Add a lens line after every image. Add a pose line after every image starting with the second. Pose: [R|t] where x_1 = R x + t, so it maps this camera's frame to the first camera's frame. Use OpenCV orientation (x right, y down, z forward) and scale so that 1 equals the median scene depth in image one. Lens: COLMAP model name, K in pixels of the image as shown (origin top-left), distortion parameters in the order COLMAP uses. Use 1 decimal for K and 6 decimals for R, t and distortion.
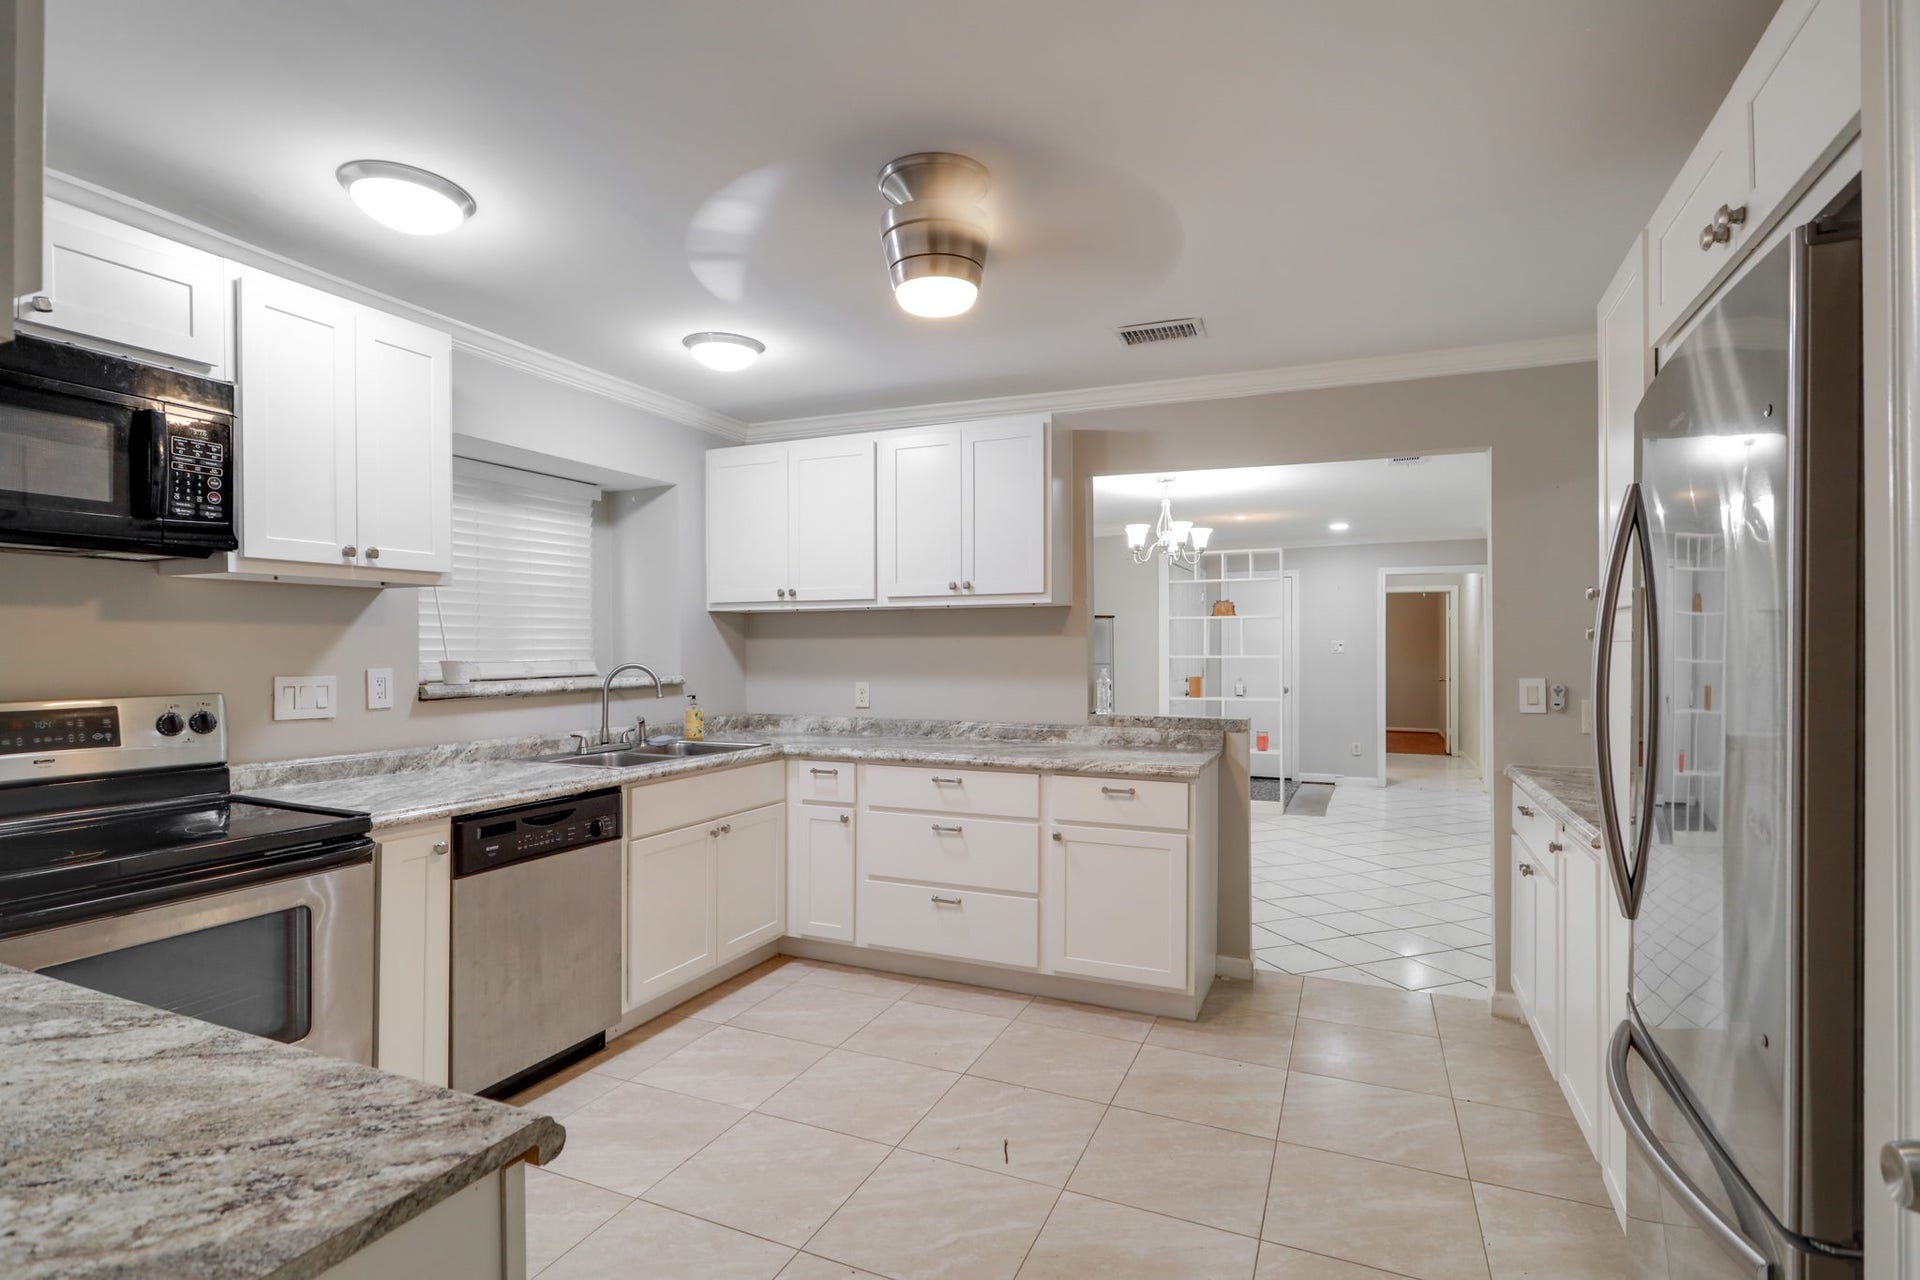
lens RADIAL K [[907.8, 0, 948.4], [0, 907.8, 646.5], [0, 0, 1]] dist [-0.001145, 0.000167]
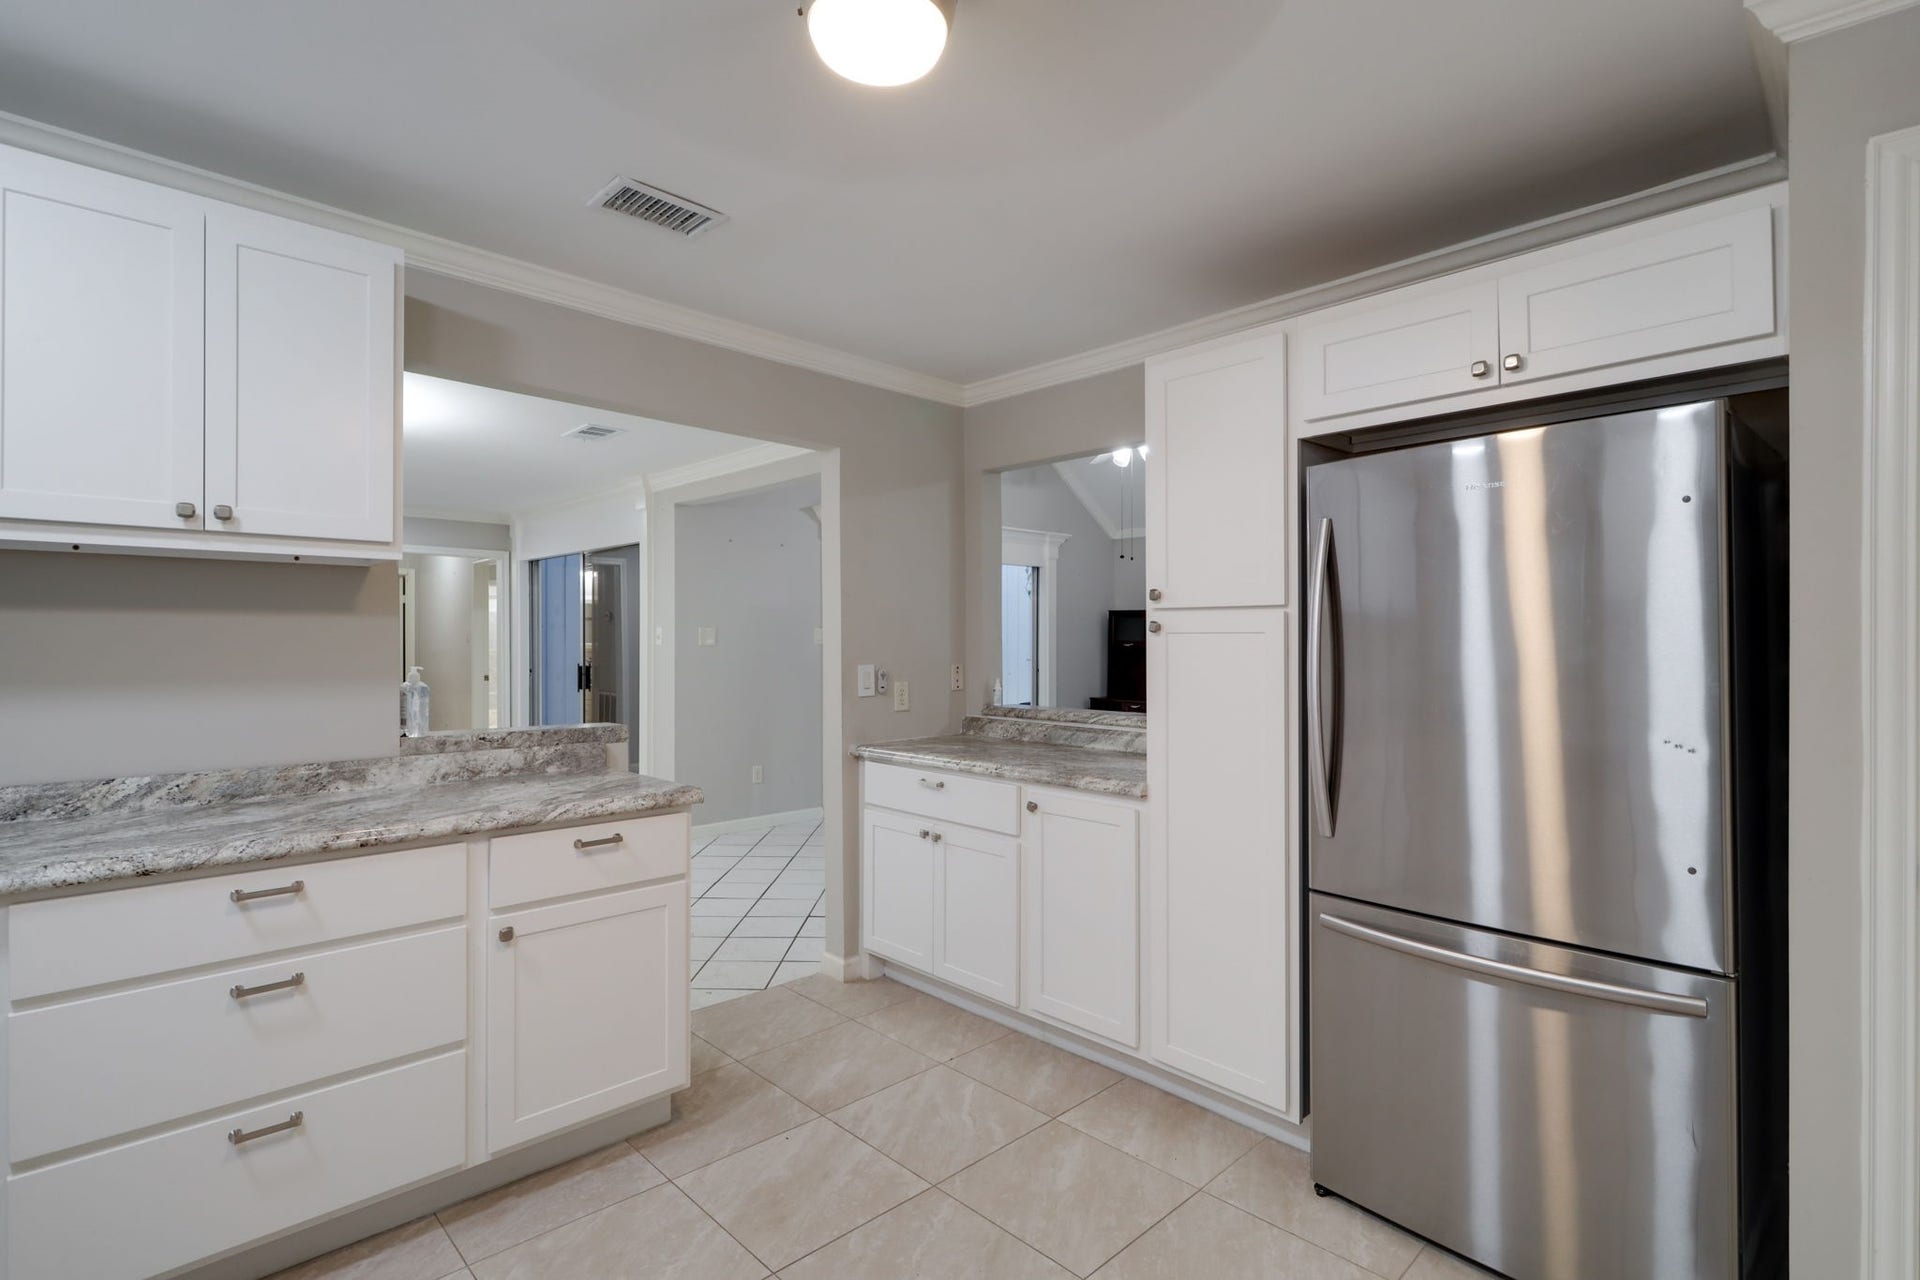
lens RADIAL K [[915.7, 0, 953.5], [0, 915.7, 630.6], [0, 0, 1]] dist [-0.002250, -0.000334]
pose [[0.384455, 0.011994, 0.923066, -0.331457], [-0.004296, 0.999928, -0.011204, 0.004762], [-0.923134, 0.000342, 0.384479, 0.447602]]
